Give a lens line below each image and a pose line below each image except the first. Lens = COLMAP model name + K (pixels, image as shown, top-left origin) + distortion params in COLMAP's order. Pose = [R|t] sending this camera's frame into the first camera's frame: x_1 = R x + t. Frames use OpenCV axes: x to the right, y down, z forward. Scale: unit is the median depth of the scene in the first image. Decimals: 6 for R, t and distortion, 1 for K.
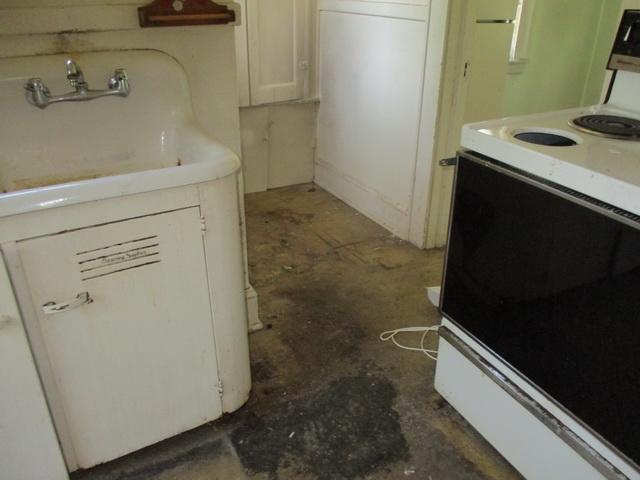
lens RADIAL K [[539.9, 0, 339.4], [0, 539.9, 241.2], [0, 0, 1]] dist [-0.005745, -0.010605]
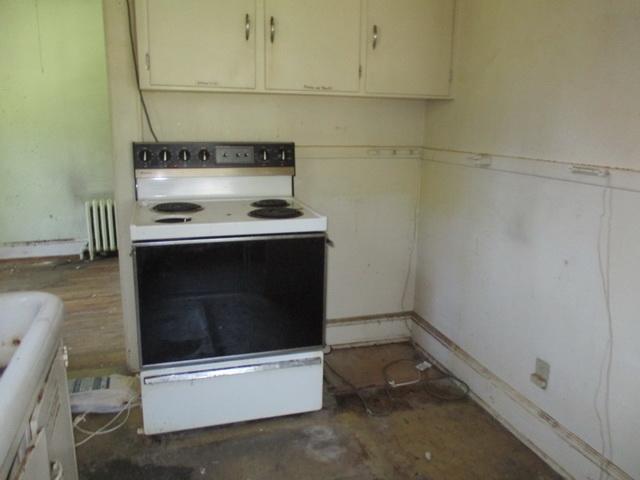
lens RADIAL K [[517.0, 0, 320.0], [0, 517.0, 240.0], [0, 0, 1]] dist [-0.015752, -0.010563]
pose [[0.192090, -0.225211, 0.955187, -0.849900], [0.442319, 0.888714, 0.120588, -0.096909], [-0.876045, 0.399334, 0.270328, 0.174340]]
